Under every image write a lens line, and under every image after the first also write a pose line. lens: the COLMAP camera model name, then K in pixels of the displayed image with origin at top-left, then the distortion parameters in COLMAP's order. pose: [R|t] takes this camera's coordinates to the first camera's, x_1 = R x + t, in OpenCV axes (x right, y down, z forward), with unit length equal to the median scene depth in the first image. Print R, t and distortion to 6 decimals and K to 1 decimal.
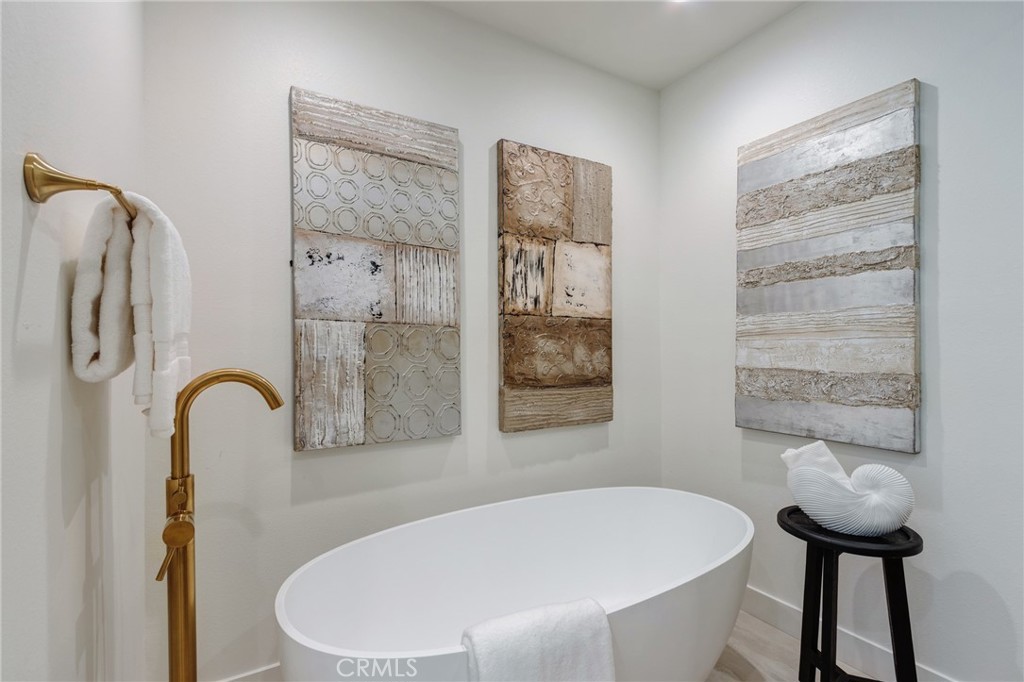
lens RADIAL K [[466.5, 0, 498.1], [0, 466.5, 348.2], [0, 0, 1]] dist [0.006327, -0.001495]
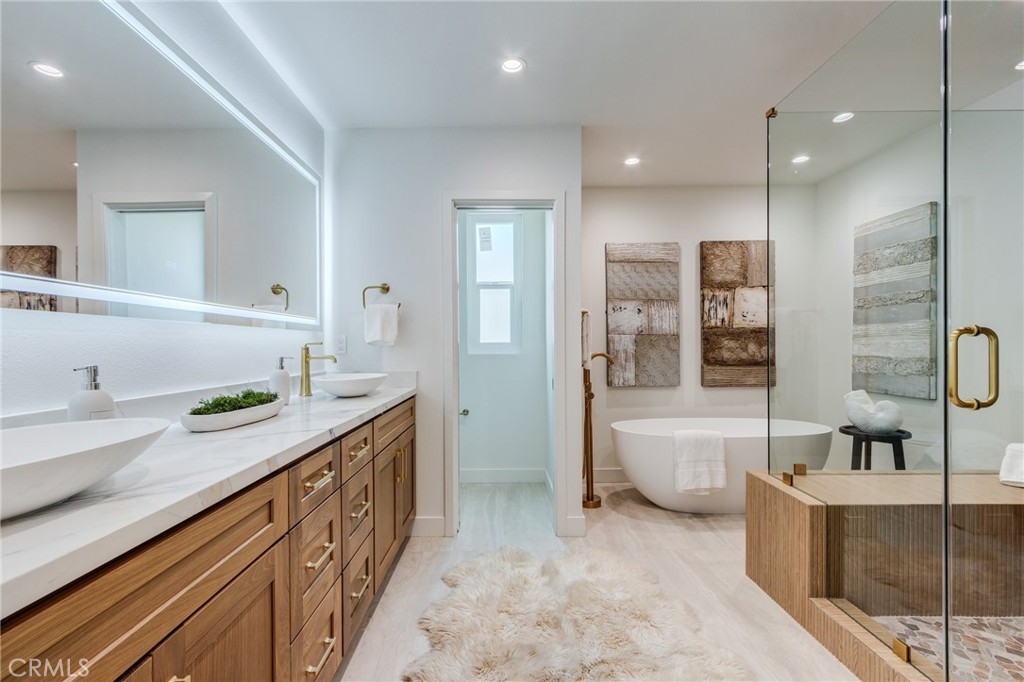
lens RADIAL K [[466.5, 0, 498.1], [0, 466.5, 348.2], [0, 0, 1]] dist [0.006327, -0.001495]
pose [[0.867946, -0.001852, -0.496655, 0.276382], [0.007049, 0.999938, 0.008589, -0.011785], [0.496609, -0.010955, 0.867905, -1.351539]]
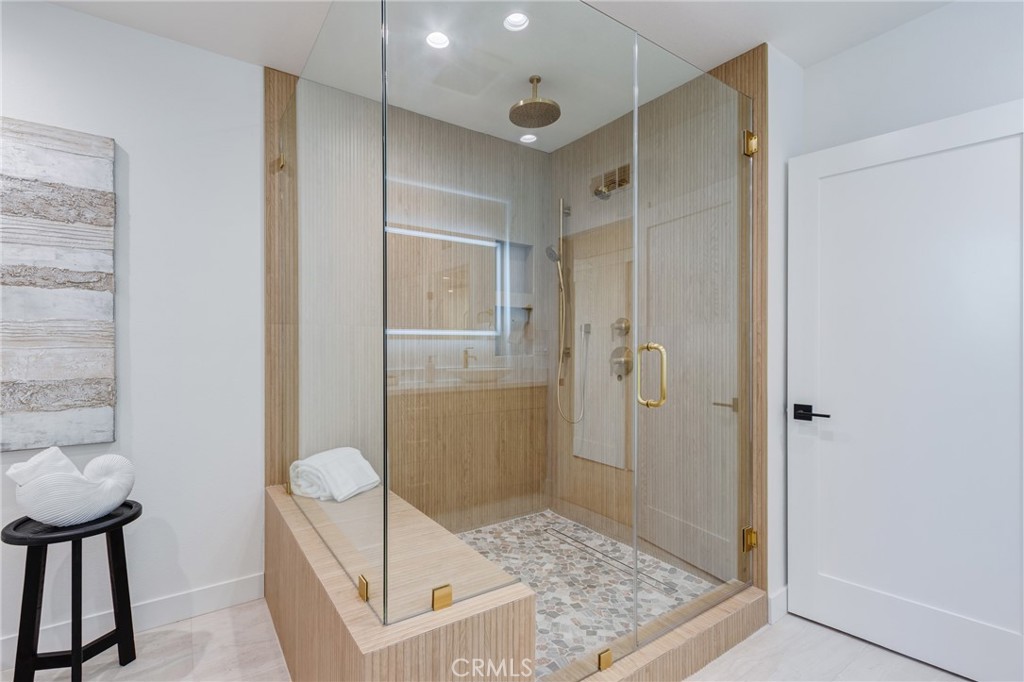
lens RADIAL K [[466.5, 0, 498.1], [0, 466.5, 348.2], [0, 0, 1]] dist [0.006327, -0.001495]
pose [[-0.082653, -0.005405, 0.996564, -0.382252], [-0.004346, 0.999978, 0.005063, -0.029773], [-0.996569, -0.003913, -0.082674, 0.078551]]
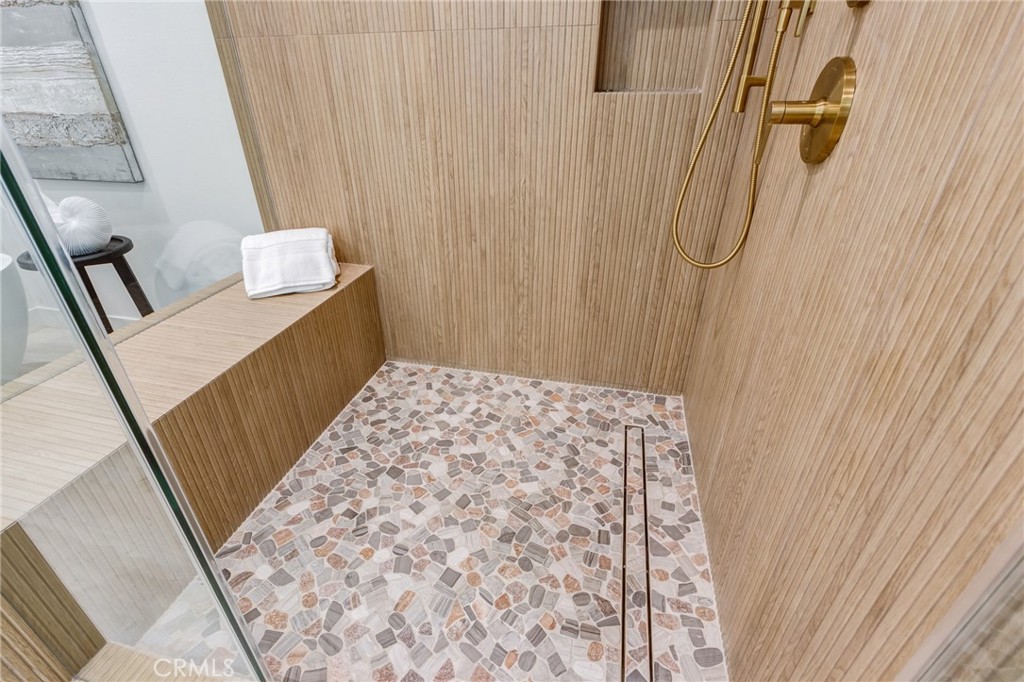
lens RADIAL K [[466.5, 0, 498.1], [0, 466.5, 348.2], [0, 0, 1]] dist [0.006327, -0.001495]
pose [[0.687734, -0.362589, 0.628928, 0.528647], [0.005958, 0.869127, 0.494553, -0.010402], [-0.725938, -0.336374, 0.599889, -0.583601]]
